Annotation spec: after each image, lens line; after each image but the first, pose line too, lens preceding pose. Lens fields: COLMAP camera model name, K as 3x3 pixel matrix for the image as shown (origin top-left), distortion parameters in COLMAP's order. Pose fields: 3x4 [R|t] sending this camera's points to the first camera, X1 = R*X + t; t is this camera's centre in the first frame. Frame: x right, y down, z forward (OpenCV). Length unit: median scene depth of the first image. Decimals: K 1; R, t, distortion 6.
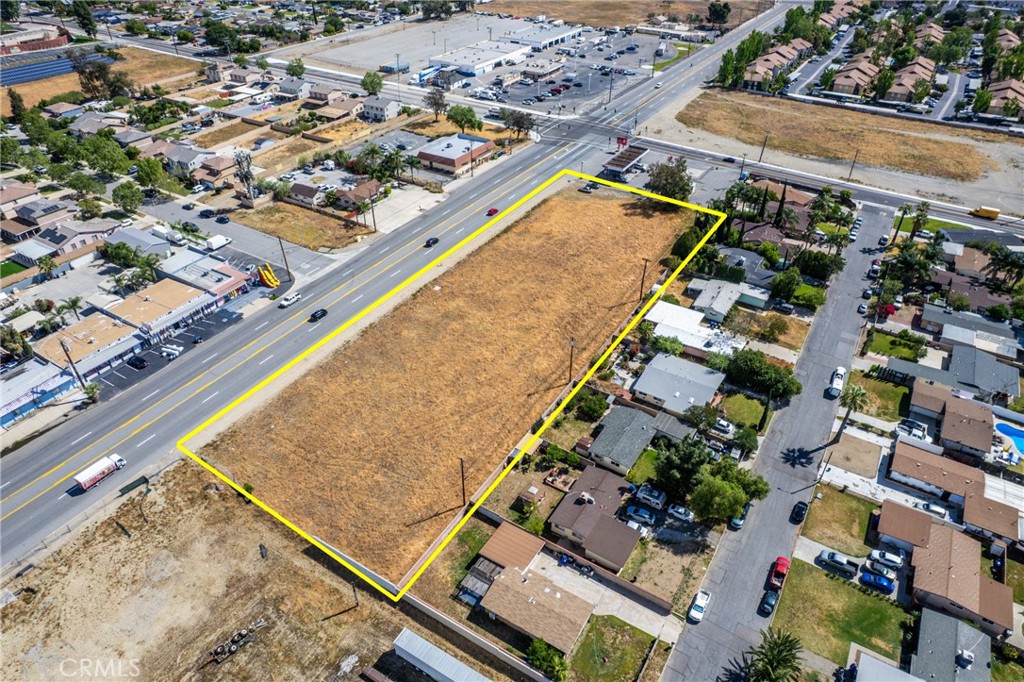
lens RADIAL K [[656.0, 0, 516.7], [0, 656.0, 345.3], [0, 0, 1]] dist [-0.079052, 0.074035]
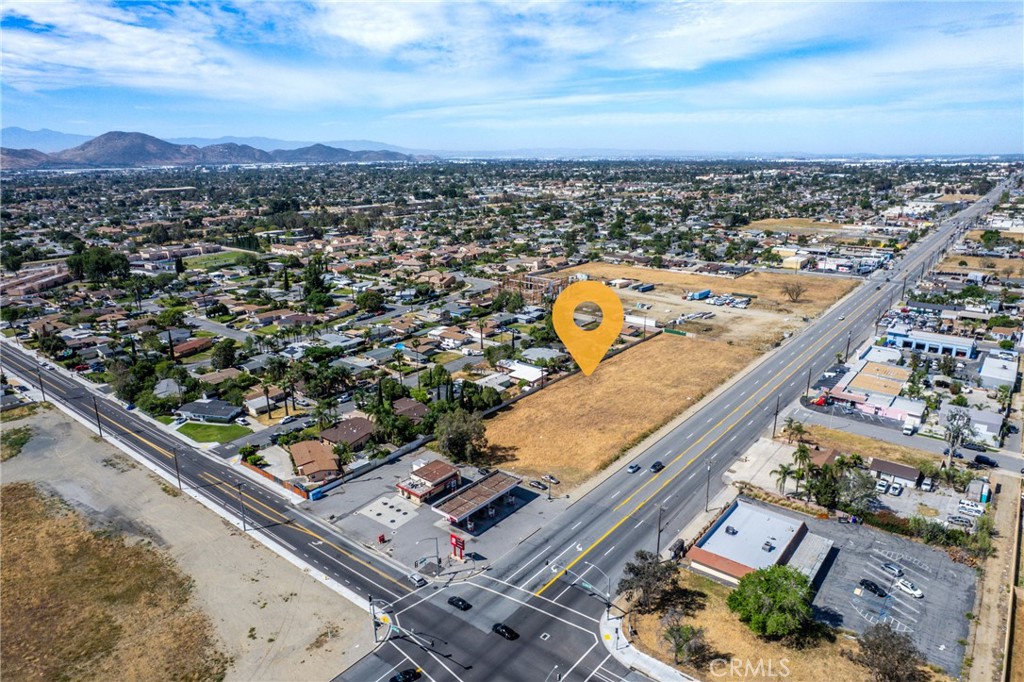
lens RADIAL K [[648.9, 0, 515.8], [0, 648.9, 359.6], [0, 0, 1]] dist [-0.072994, 0.066131]
pose [[-0.991589, -0.046604, 0.120746, 0.077944], [0.071901, 0.577373, 0.813309, -1.260428], [-0.107619, 0.815150, -0.569166, 1.749783]]
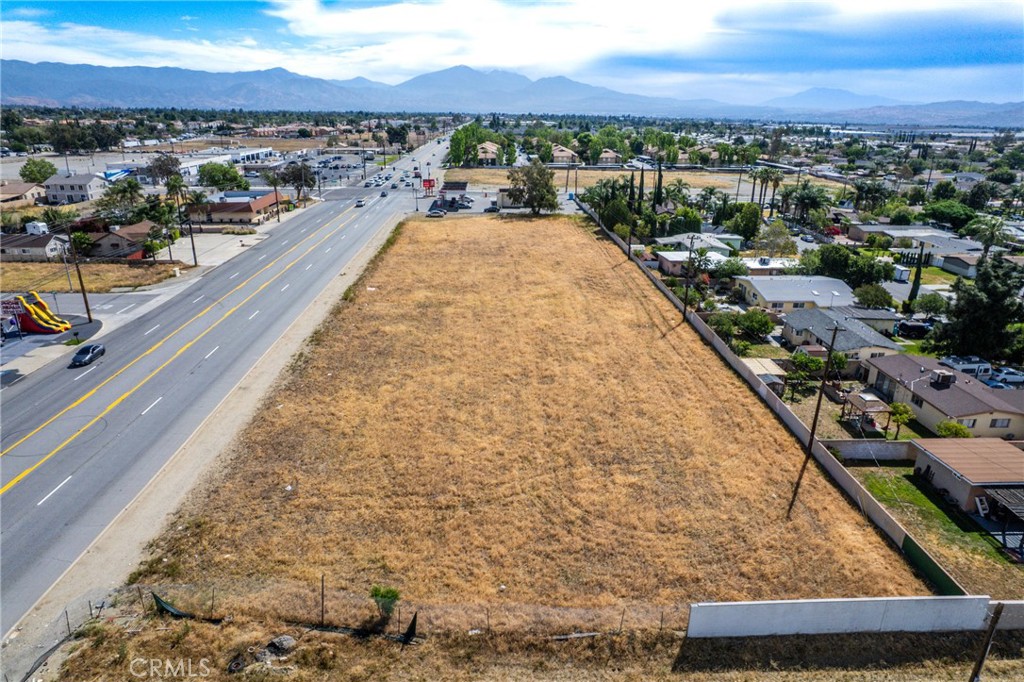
lens RADIAL K [[656.0, 0, 516.7], [0, 656.0, 345.3], [0, 0, 1]] dist [-0.079052, 0.074035]
pose [[0.833194, -0.189204, 0.519604, -0.340932], [0.327828, 0.925722, -0.188594, 0.125390], [-0.445326, 0.327476, 0.833333, 0.443052]]
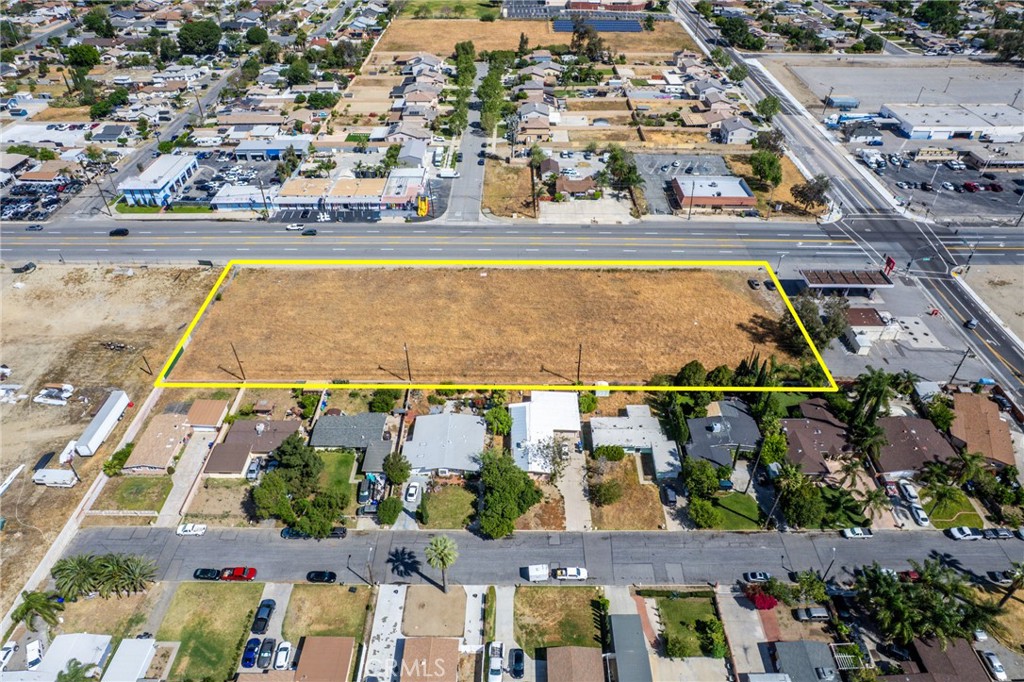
lens RADIAL K [[656.0, 0, 516.7], [0, 656.0, 345.3], [0, 0, 1]] dist [-0.079052, 0.074035]
pose [[0.519584, 0.525767, -0.673499, 0.729336], [-0.508180, 0.823839, 0.251084, -0.299257], [0.686866, 0.211800, 0.695238, 0.290102]]
